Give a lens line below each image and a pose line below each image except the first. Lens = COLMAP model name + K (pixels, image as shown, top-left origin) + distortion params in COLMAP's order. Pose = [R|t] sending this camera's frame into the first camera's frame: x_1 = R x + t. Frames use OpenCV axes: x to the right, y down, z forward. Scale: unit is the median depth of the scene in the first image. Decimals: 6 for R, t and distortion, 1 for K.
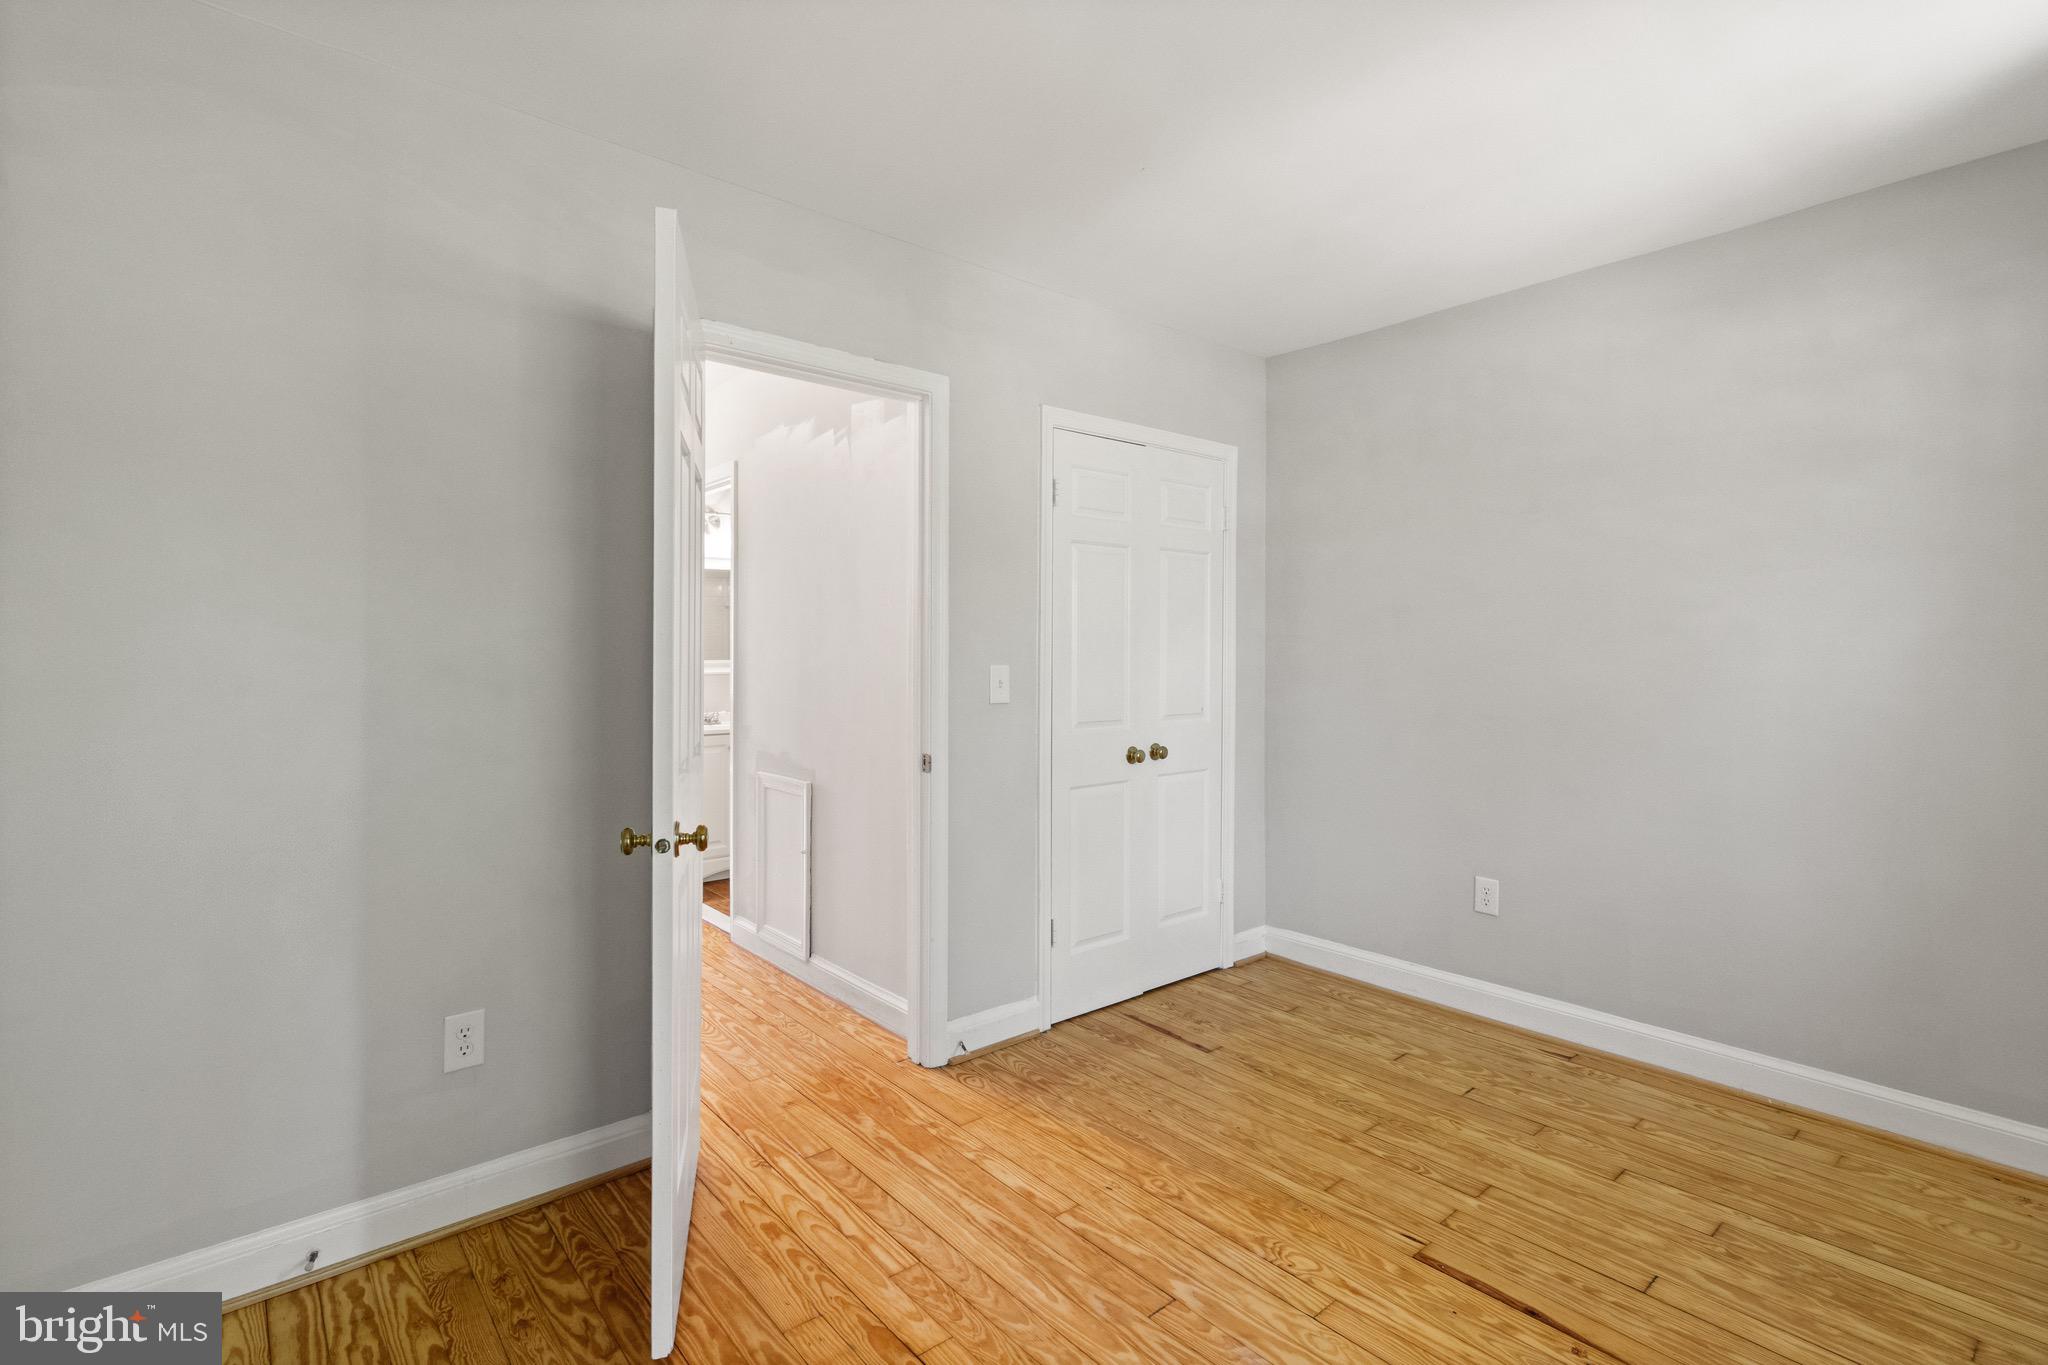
lens RADIAL K [[951.6, 0, 1018.2], [0, 951.6, 671.3], [0, 0, 1]] dist [0.001847, 0.000265]
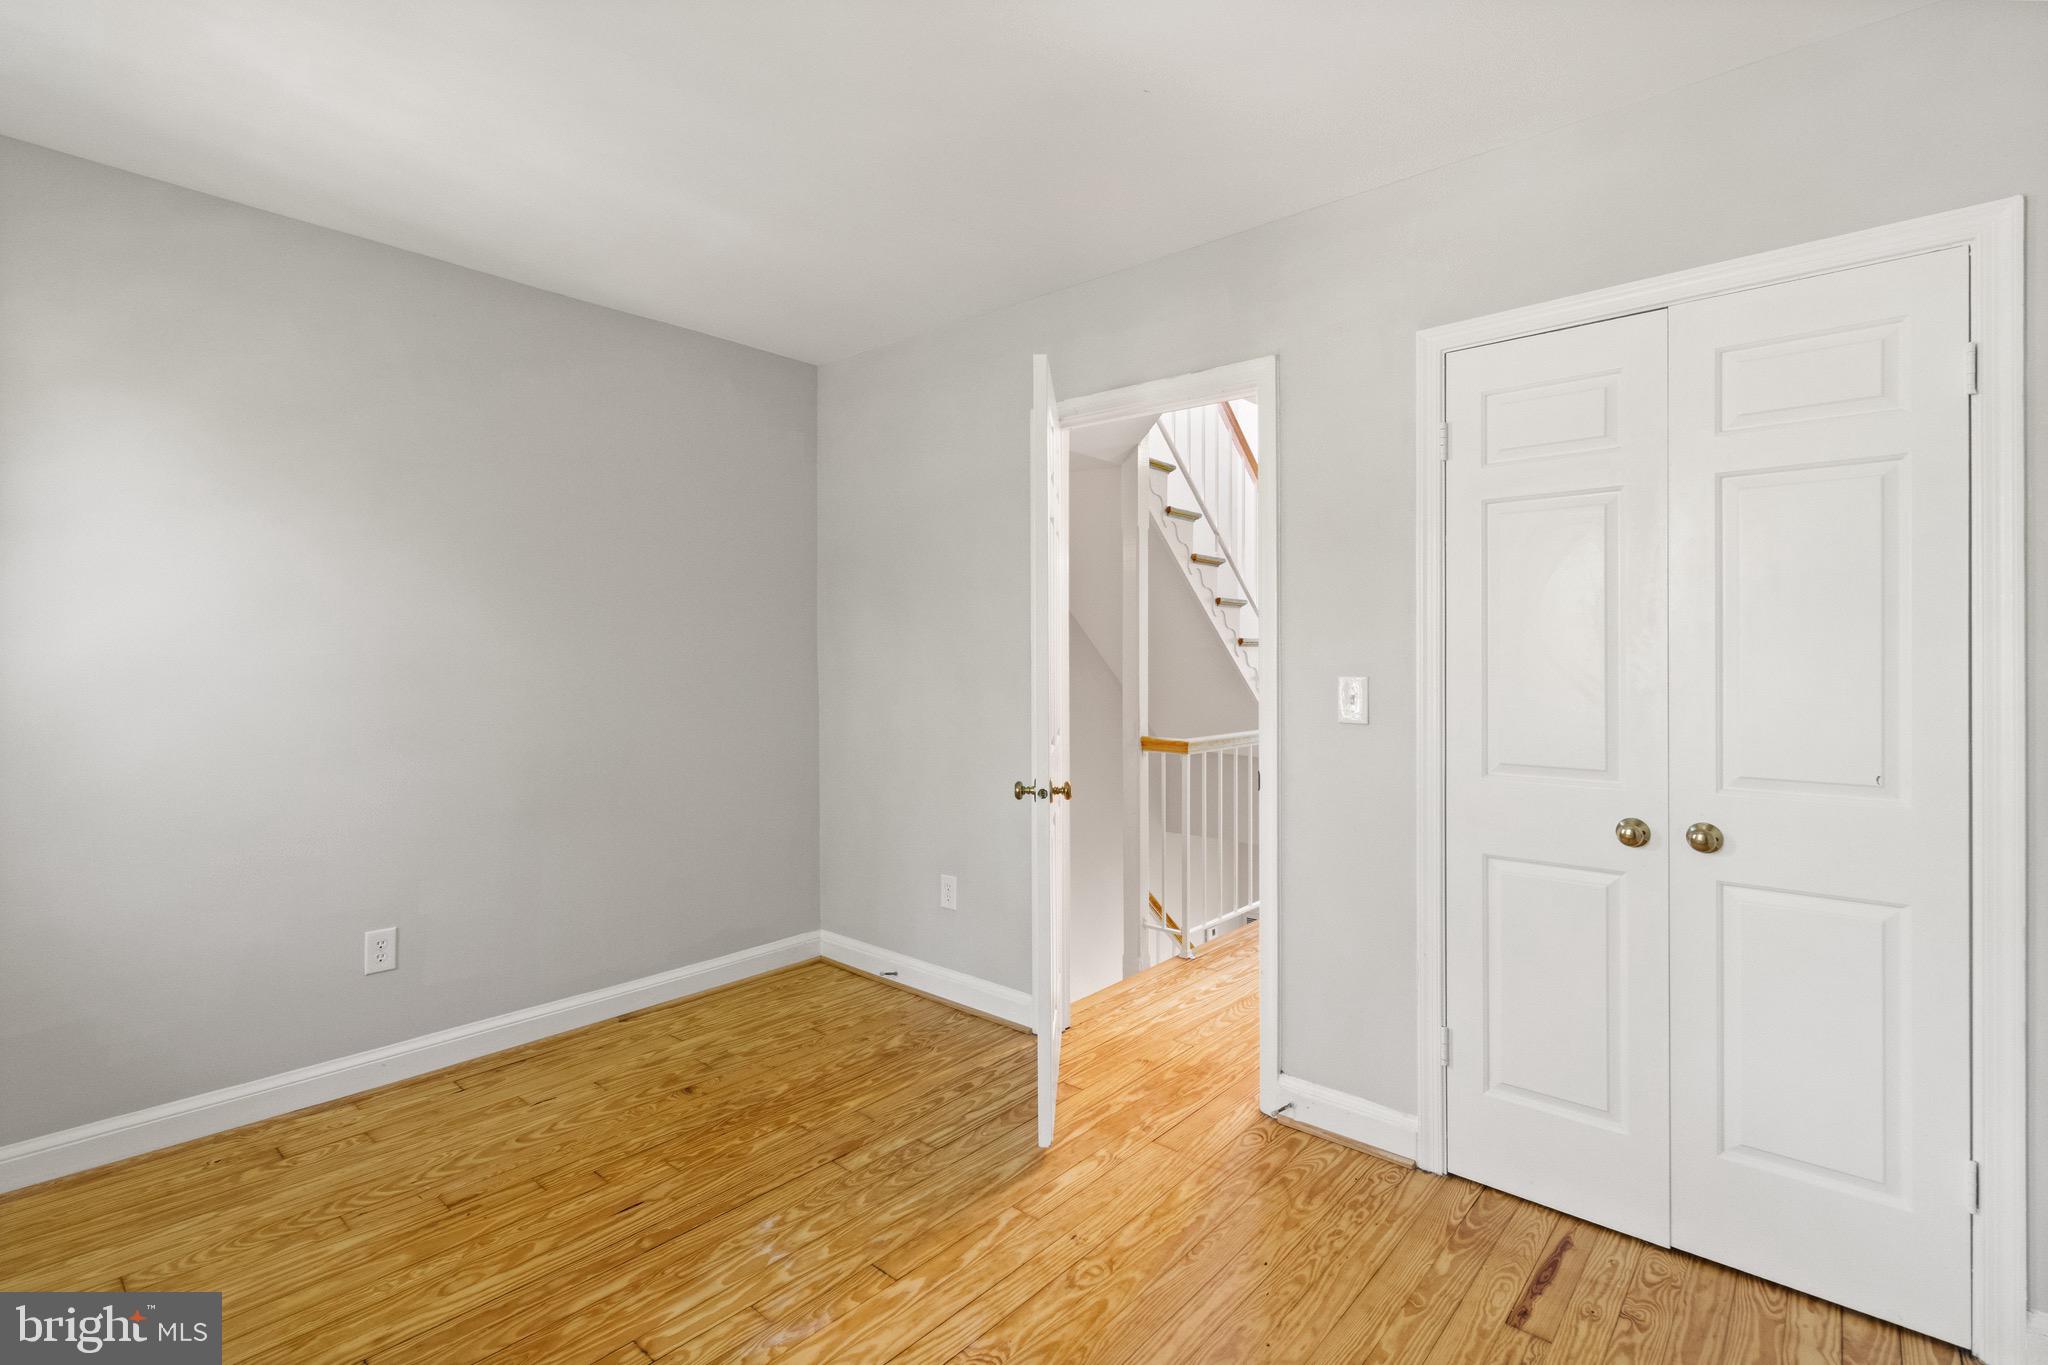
lens RADIAL K [[951.6, 0, 1017.1], [0, 951.6, 672.2], [0, 0, 1]] dist [0.001847, 0.000265]
pose [[0.147231, 0.011379, -0.989037, 0.806923], [-0.023227, 0.999698, 0.008044, -0.010249], [0.988829, 0.021788, 0.147451, 0.644518]]
